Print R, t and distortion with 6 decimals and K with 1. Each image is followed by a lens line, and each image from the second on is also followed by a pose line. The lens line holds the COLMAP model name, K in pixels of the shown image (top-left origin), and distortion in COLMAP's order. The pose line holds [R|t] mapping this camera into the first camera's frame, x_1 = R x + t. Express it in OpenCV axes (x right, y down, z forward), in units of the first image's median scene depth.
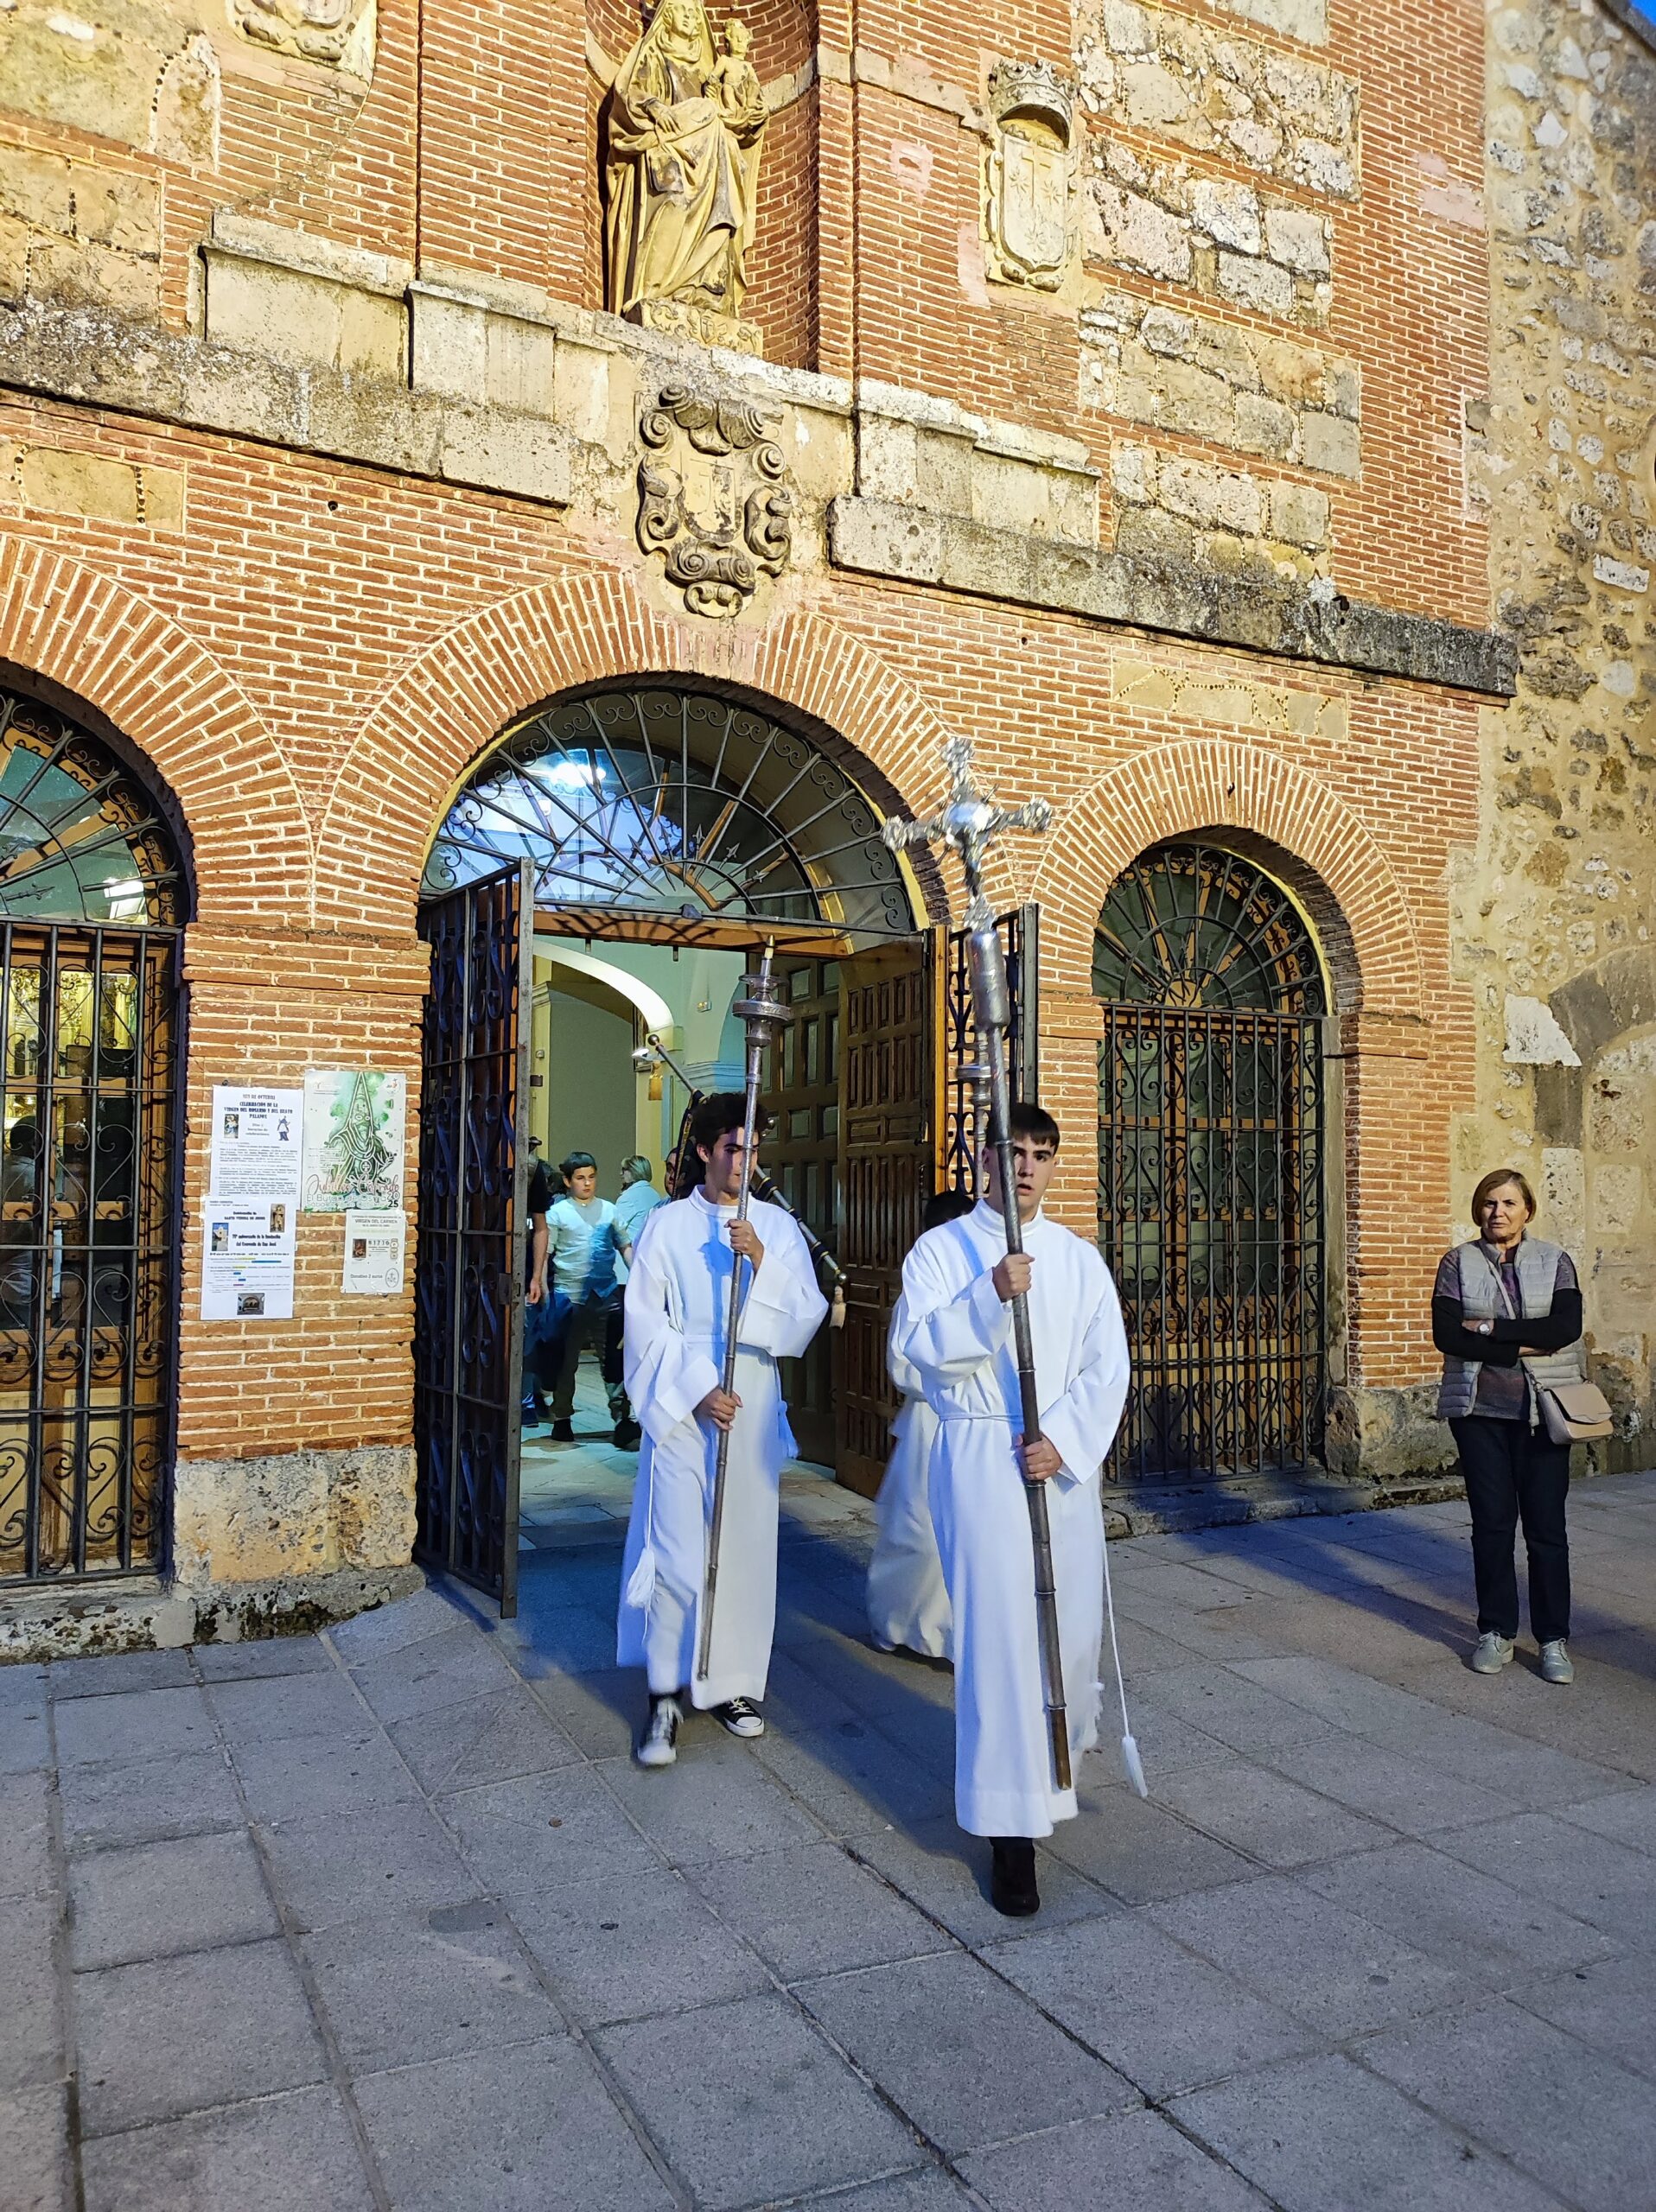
lens RADIAL K [[1634.7, 0, 831.8], [0, 1634.7, 1109.6], [0, 0, 1]] dist [0.029144, -0.012672]
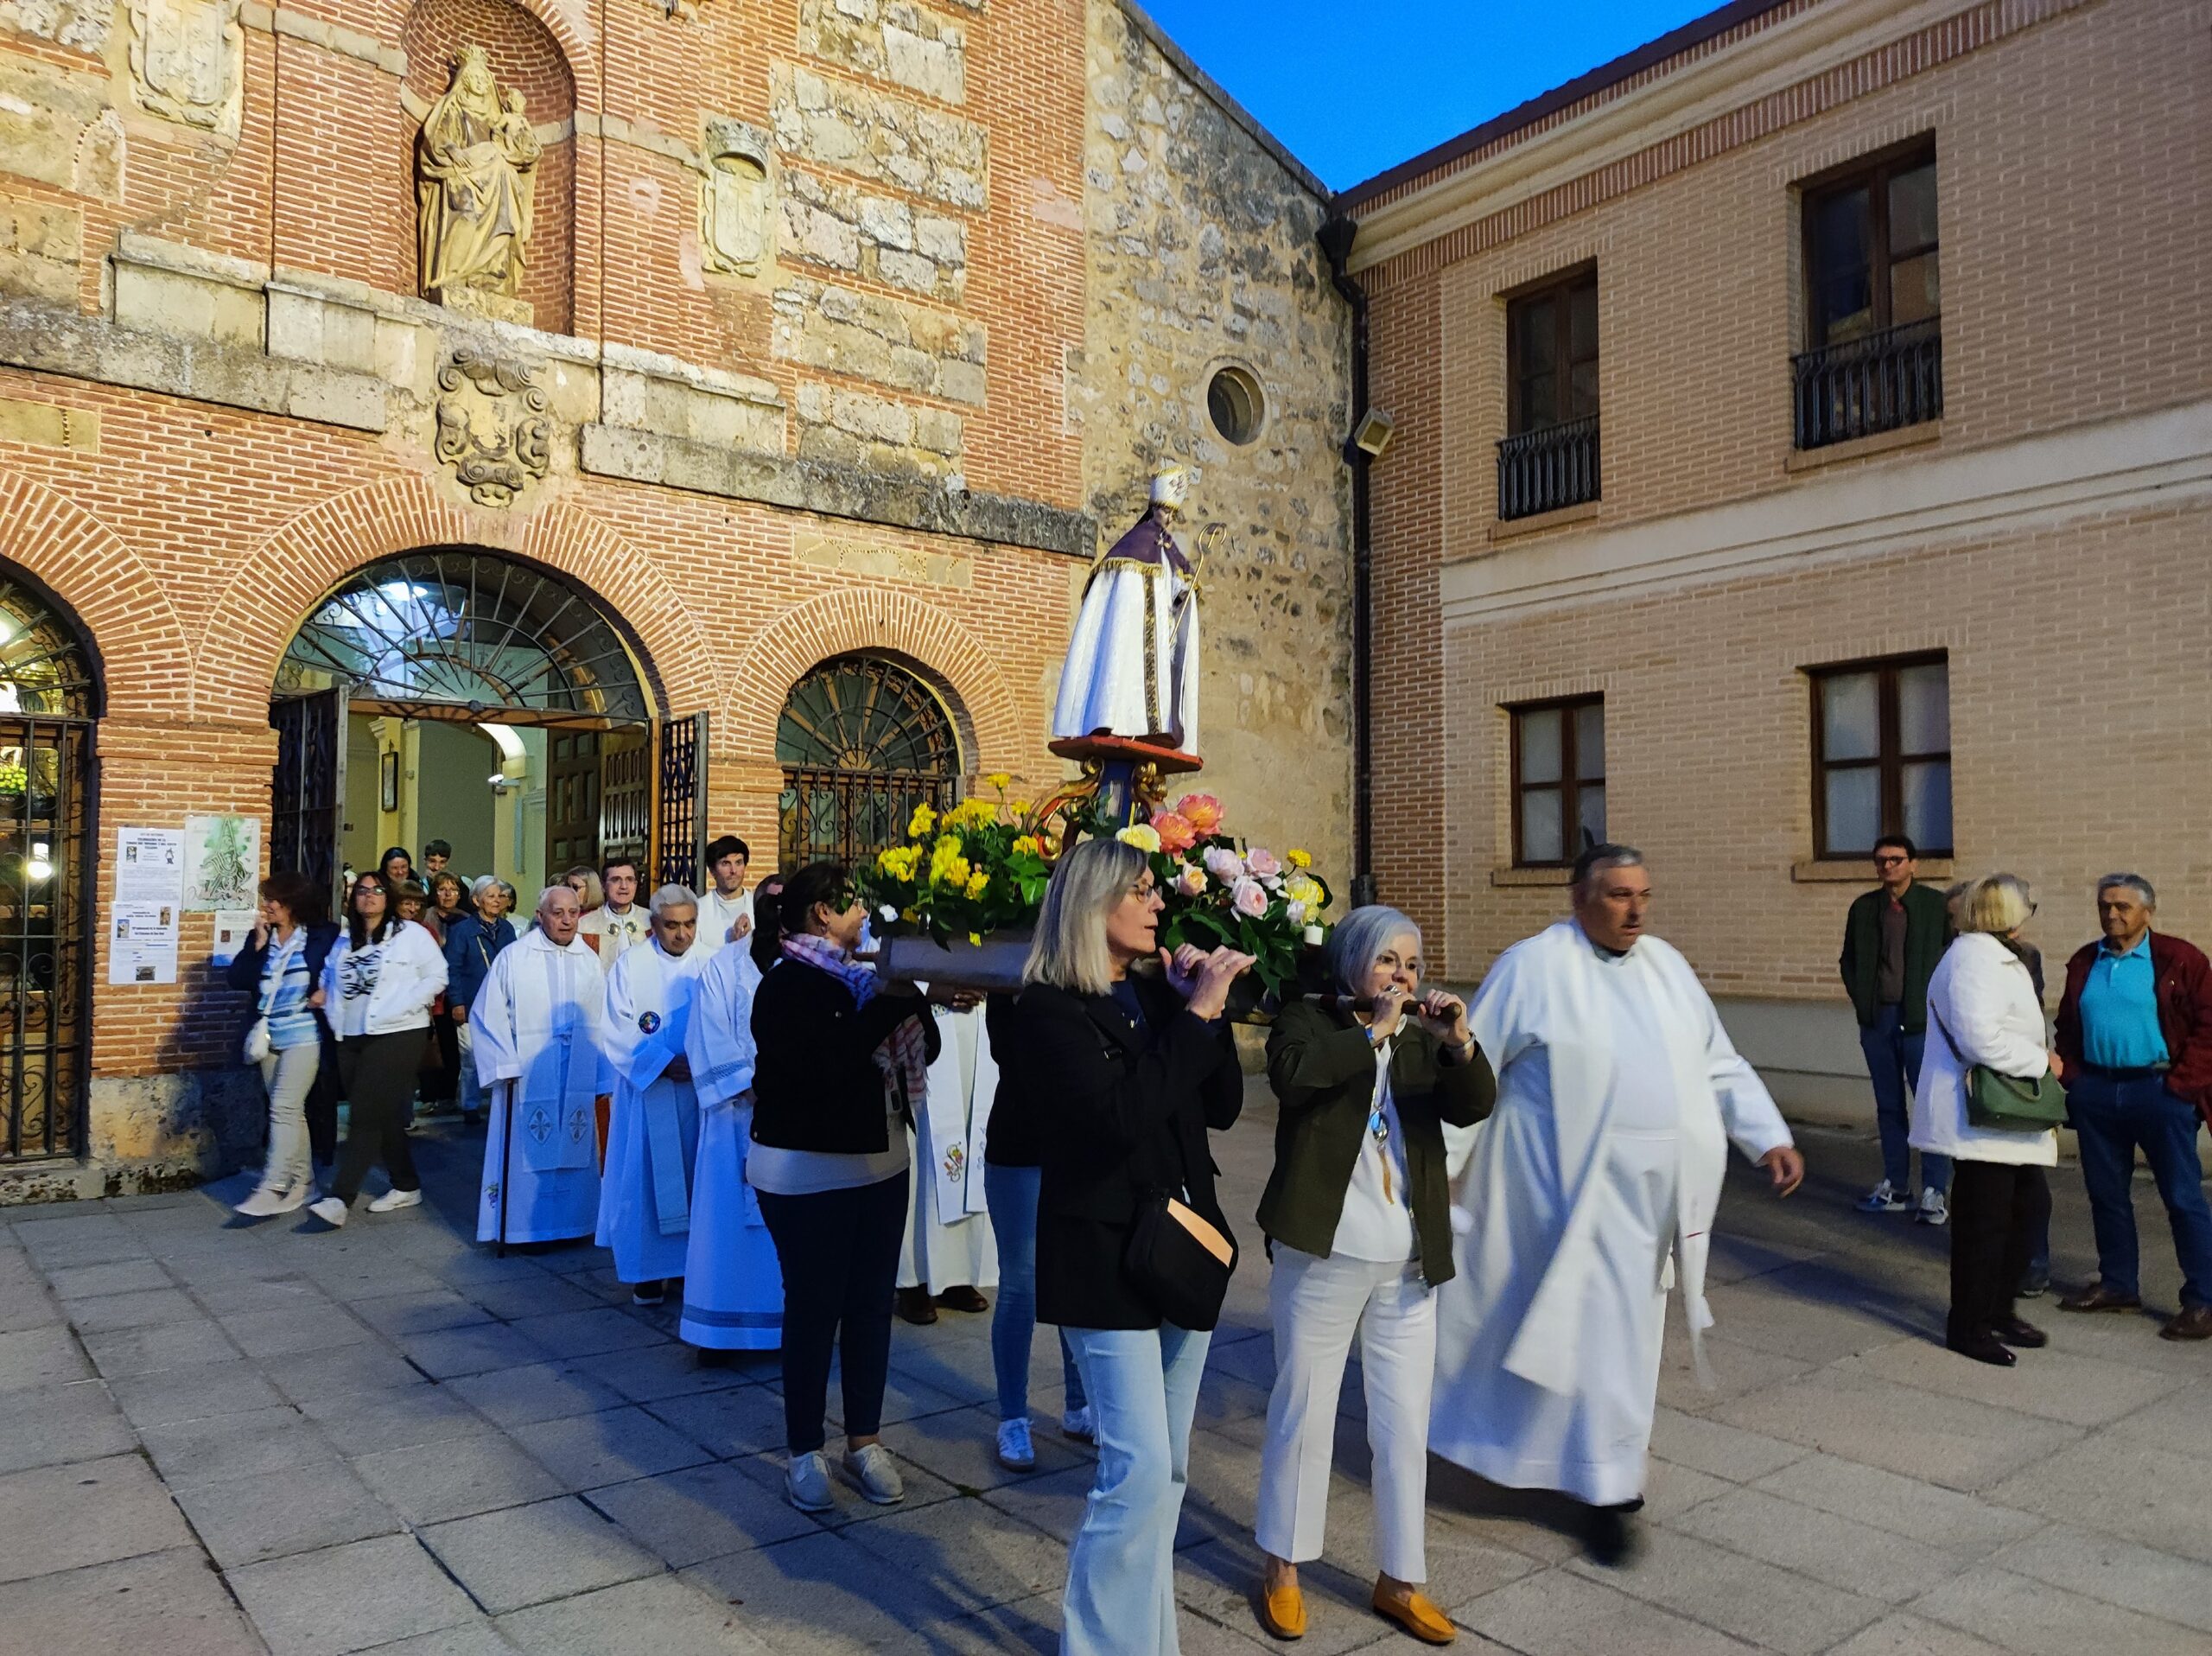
lens RADIAL K [[1634.7, 0, 1104.8], [0, 1634.7, 827.7], [0, 0, 1]] dist [0.029144, -0.012672]
pose [[0.978877, 0.006607, 0.204345, 0.160002], [-0.007977, 0.999951, 0.005879, -0.024878], [-0.204296, -0.007384, 0.978881, -0.534575]]
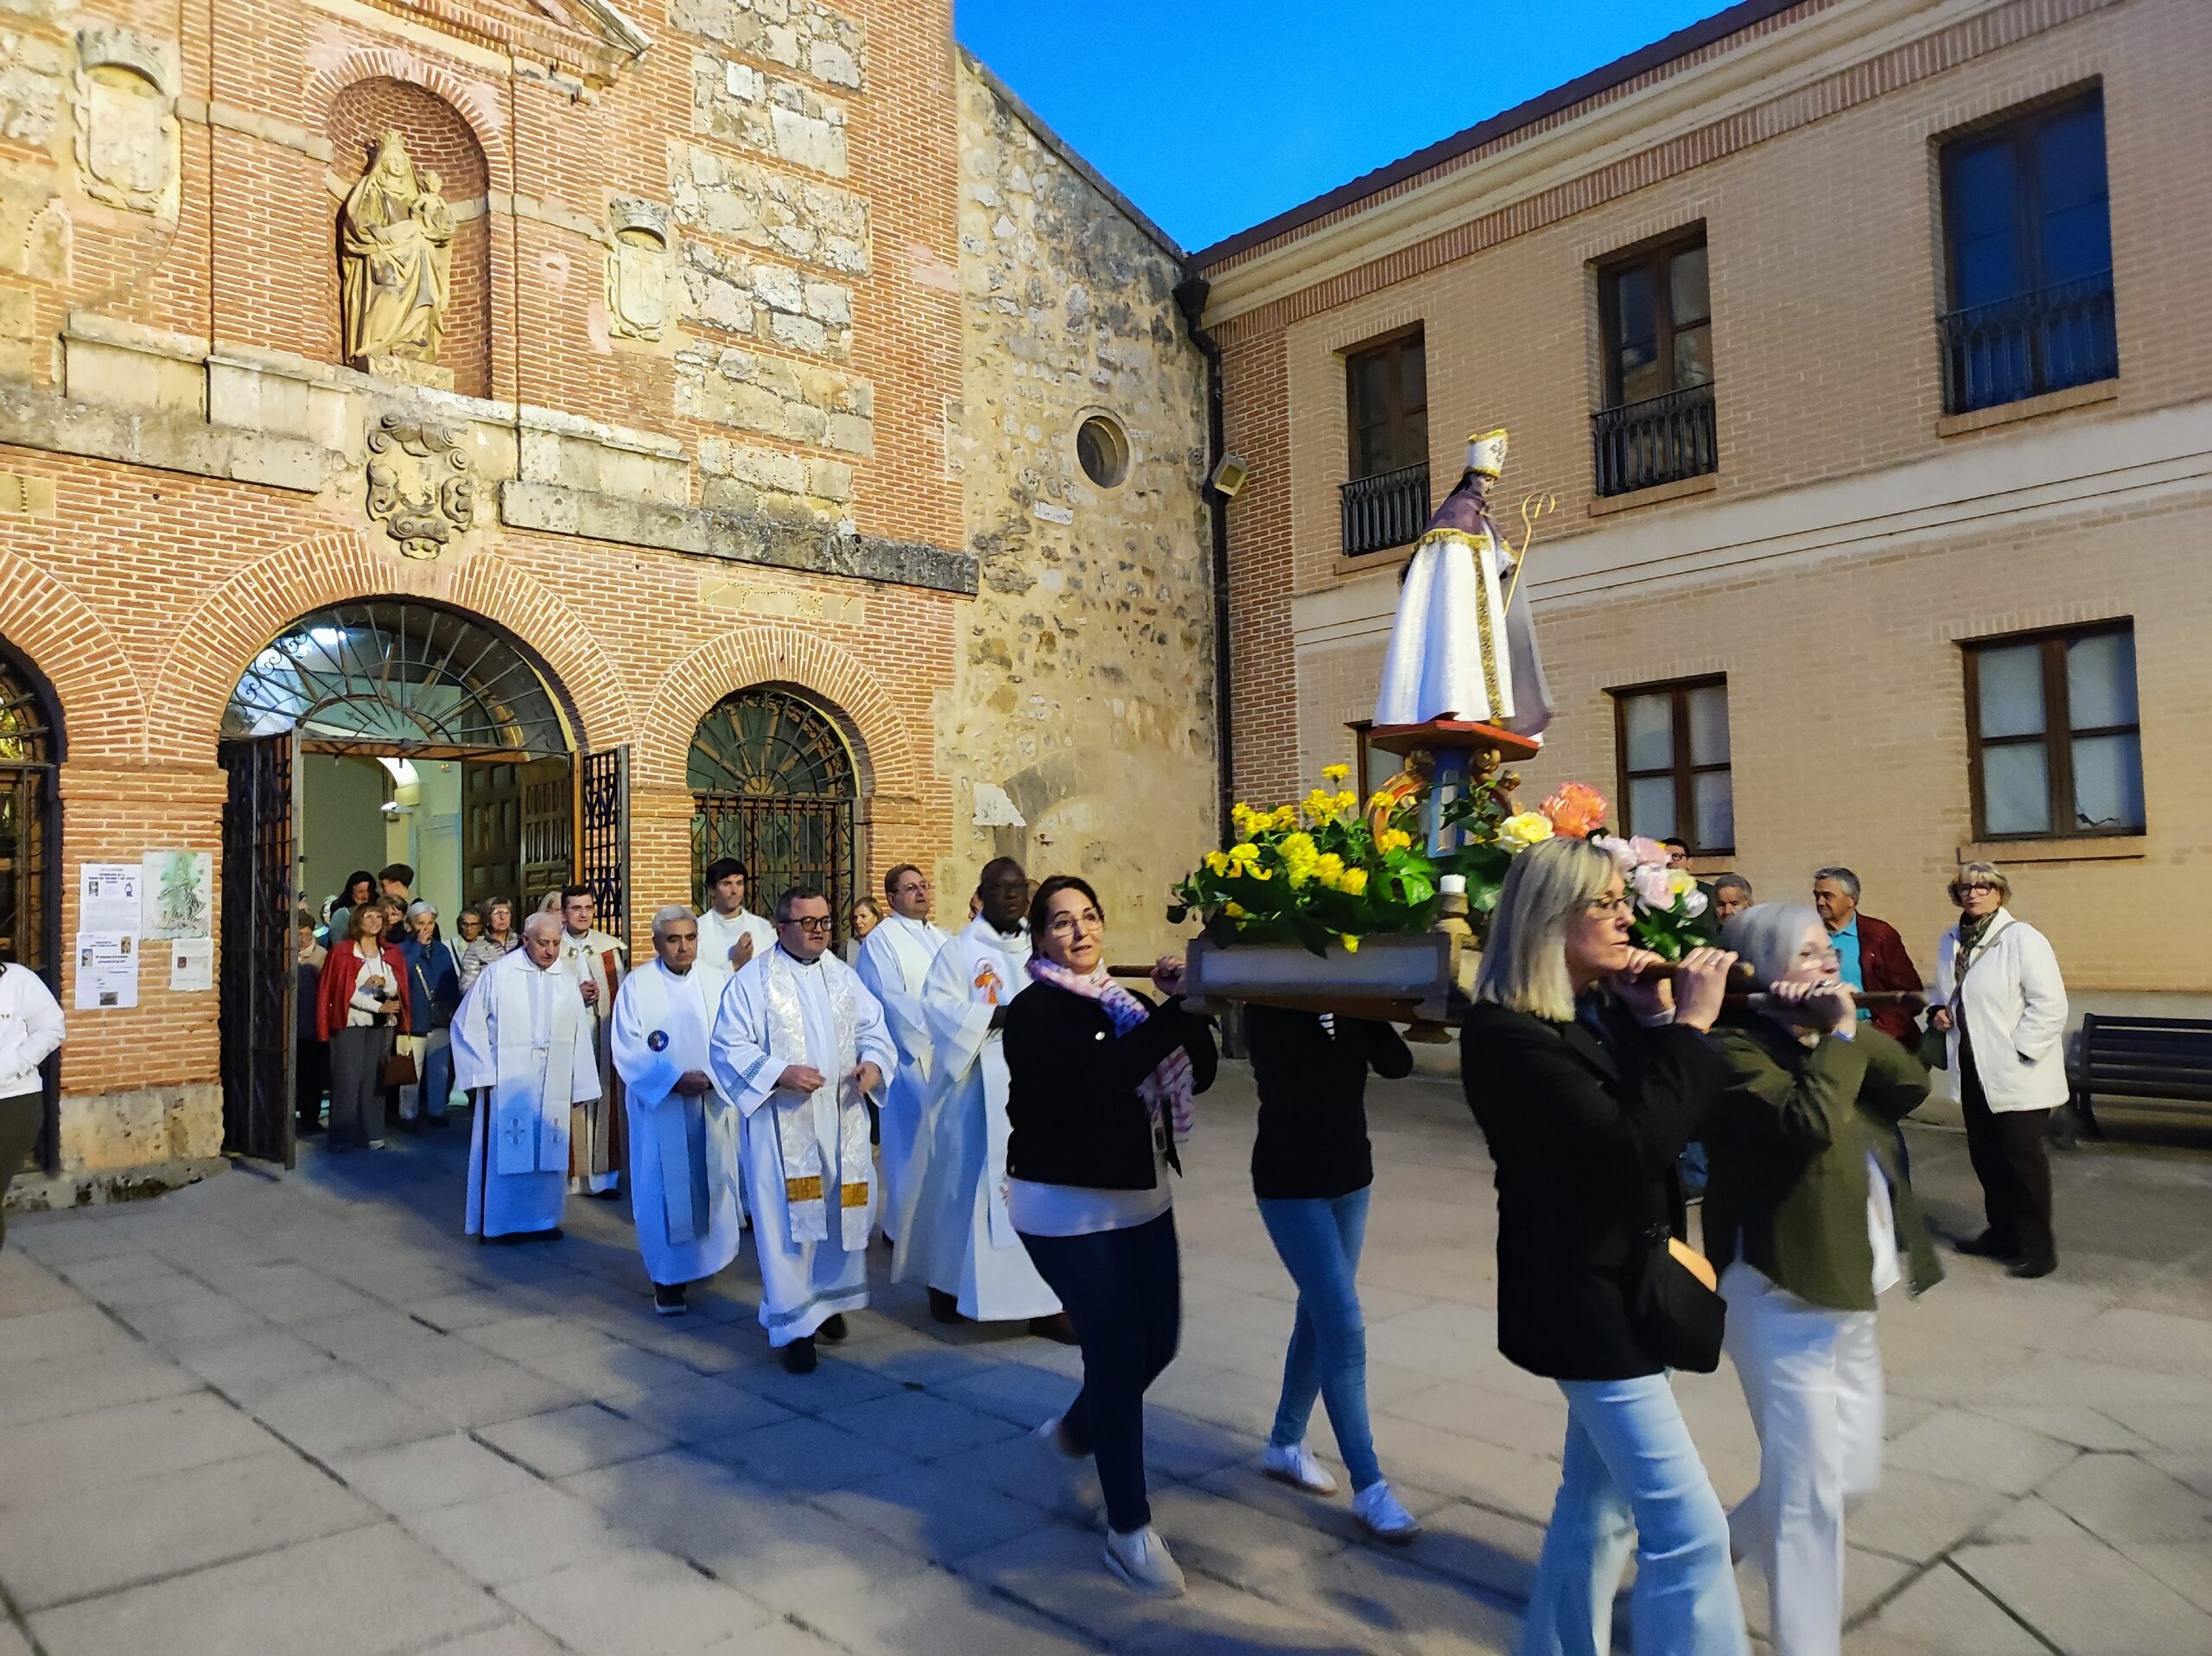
lens RADIAL K [[1634.7, 0, 1105.4], [0, 1634.7, 832.0], [0, 0, 1]] dist [0.029144, -0.012672]
pose [[0.959572, -0.012728, 0.281175, 0.109146], [0.012507, 0.999918, 0.002578, -0.030730], [-0.281184, 0.001043, 0.959653, -0.686902]]
